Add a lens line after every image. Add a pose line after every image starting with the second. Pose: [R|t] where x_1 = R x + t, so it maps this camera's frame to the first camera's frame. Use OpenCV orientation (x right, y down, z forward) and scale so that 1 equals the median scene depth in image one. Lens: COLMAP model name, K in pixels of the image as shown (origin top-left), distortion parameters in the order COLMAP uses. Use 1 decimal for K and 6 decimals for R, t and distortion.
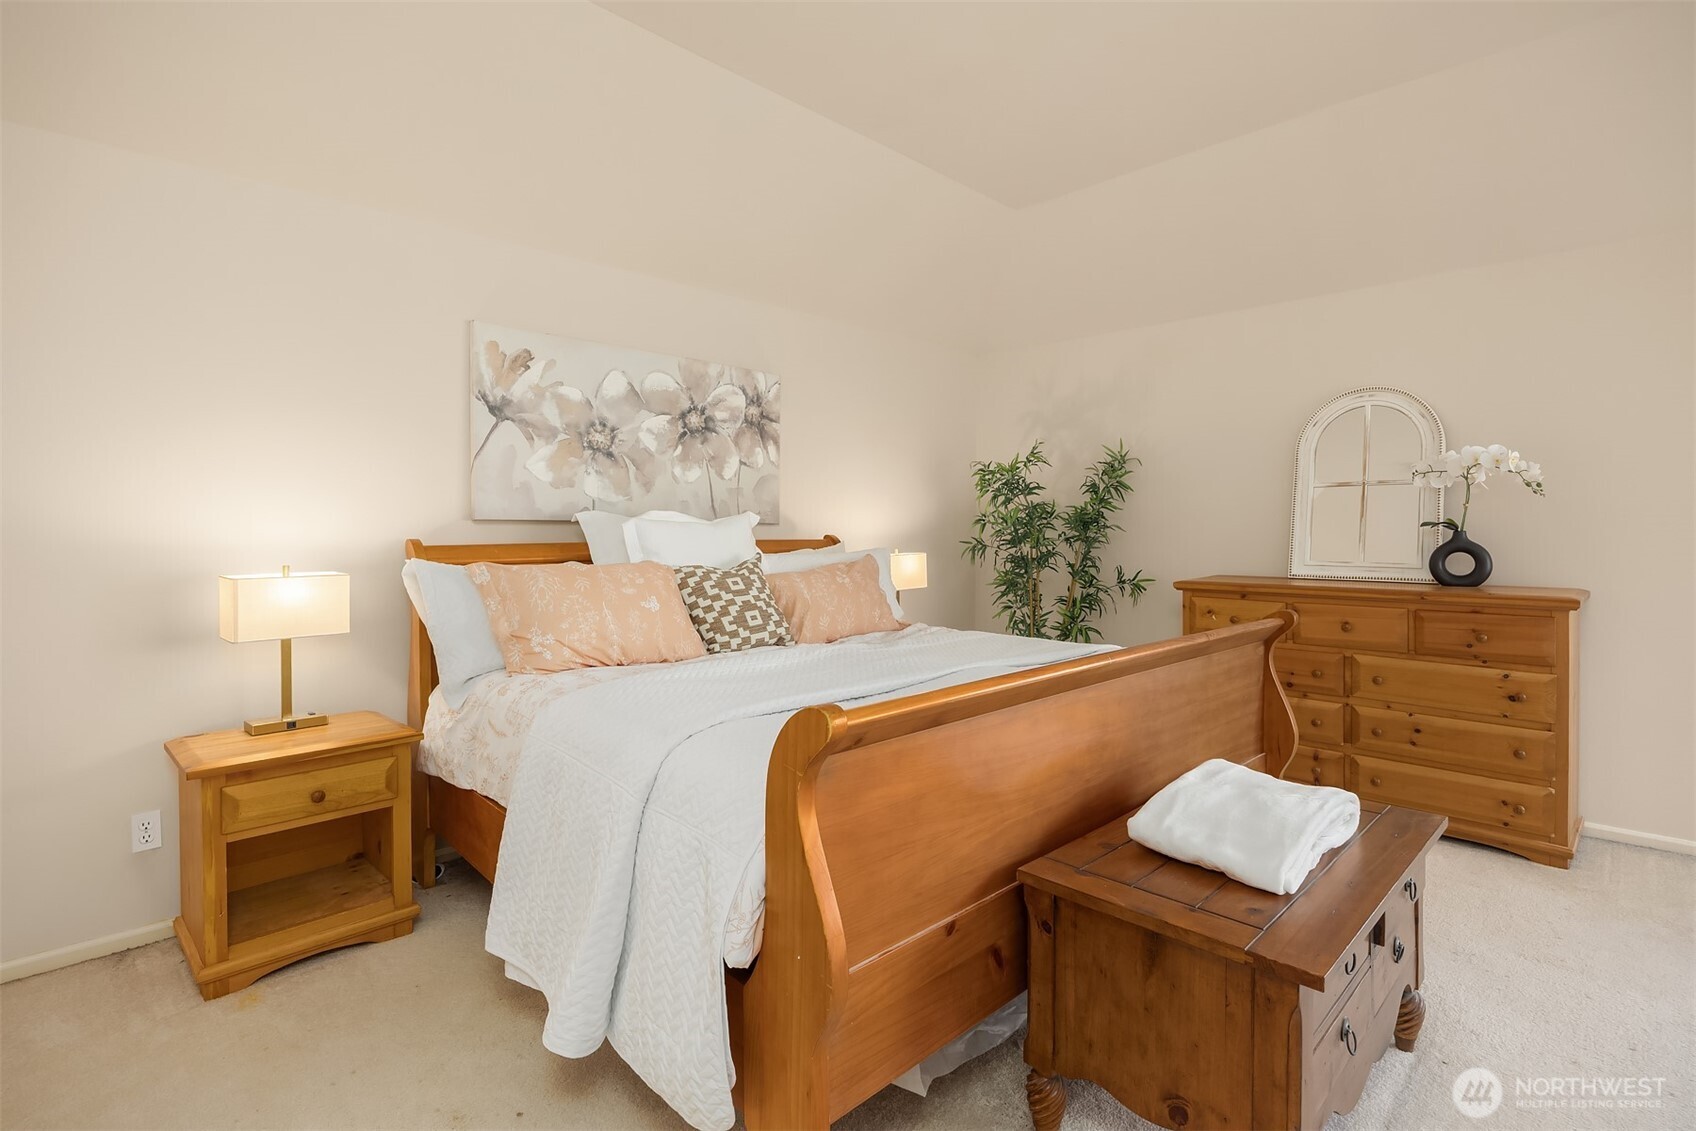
lens RADIAL K [[860.8, 0, 1021.5], [0, 860.8, 535.1], [0, 0, 1]] dist [0.001876, -0.000240]
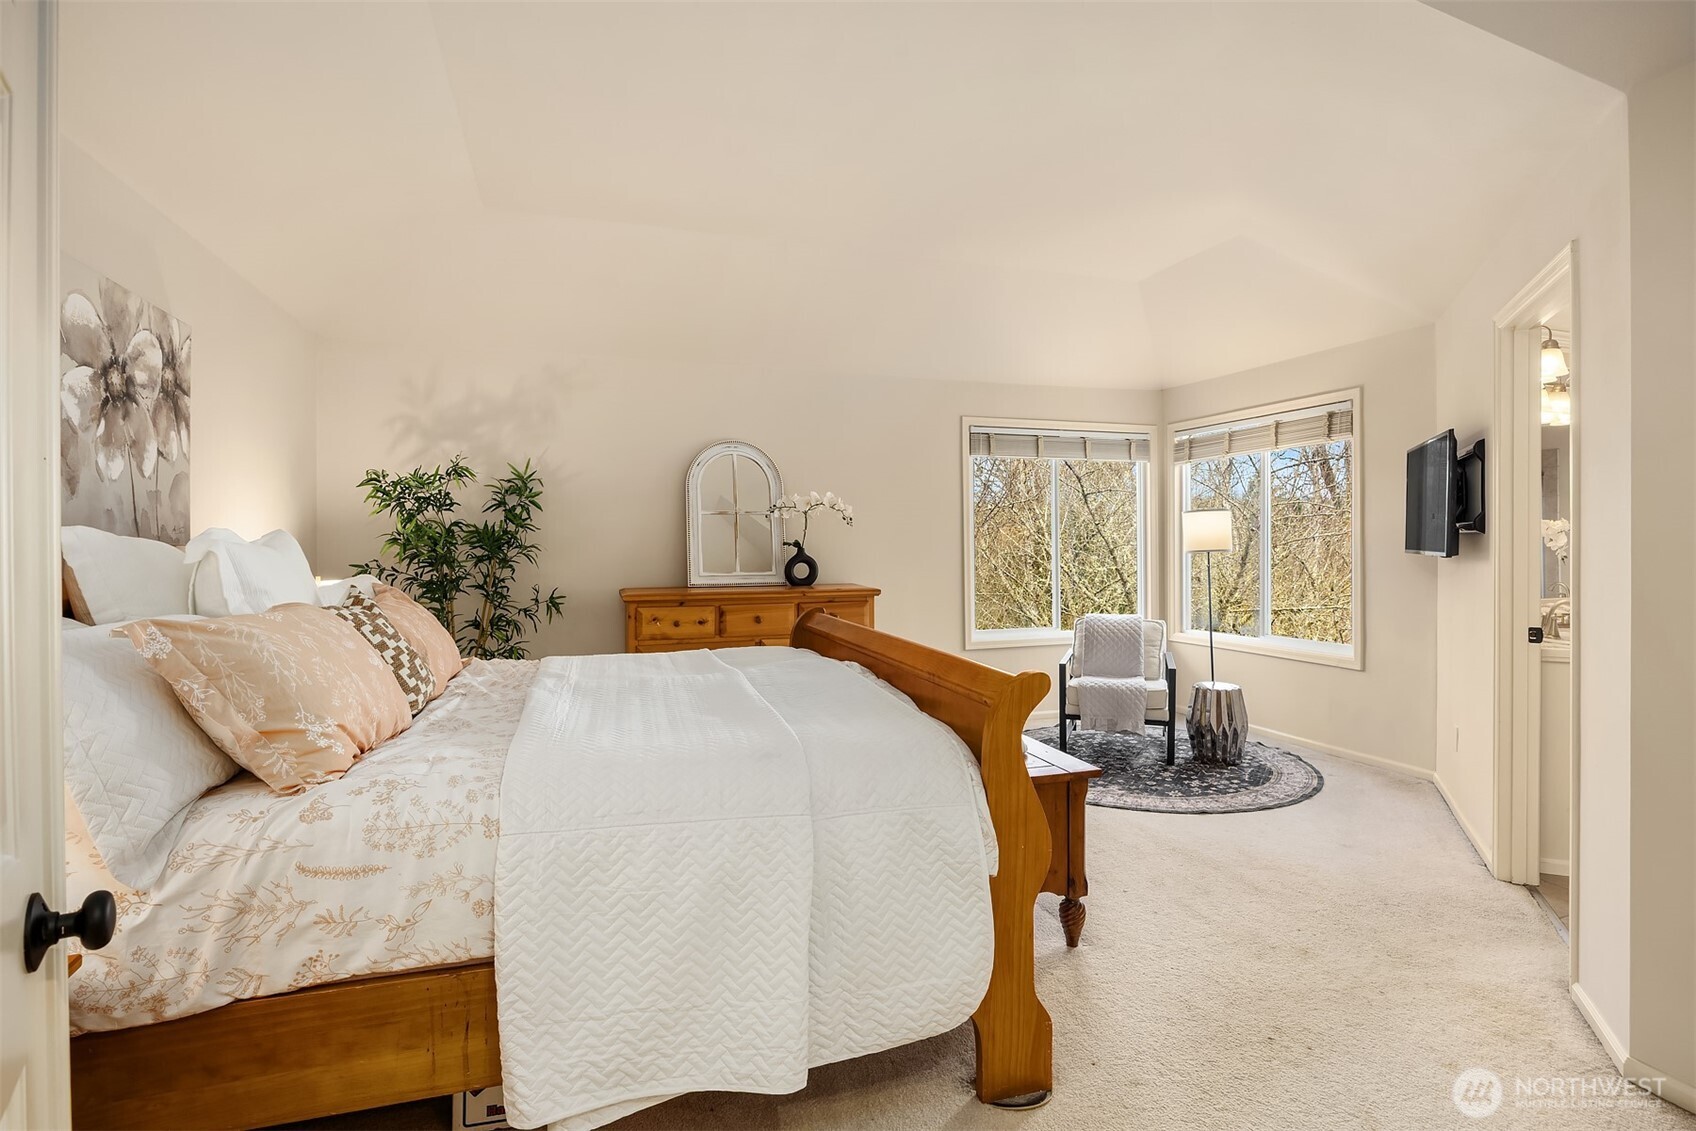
lens RADIAL K [[837.7, 0, 848.2], [0, 837.7, 543.8], [0, 0, 1]] dist [-0.002361, -0.000389]
pose [[0.458279, -0.003798, 0.888800, -0.663916], [0.007650, 0.999971, 0.000329, -0.011021], [-0.888776, 0.006649, 0.458294, 0.248811]]
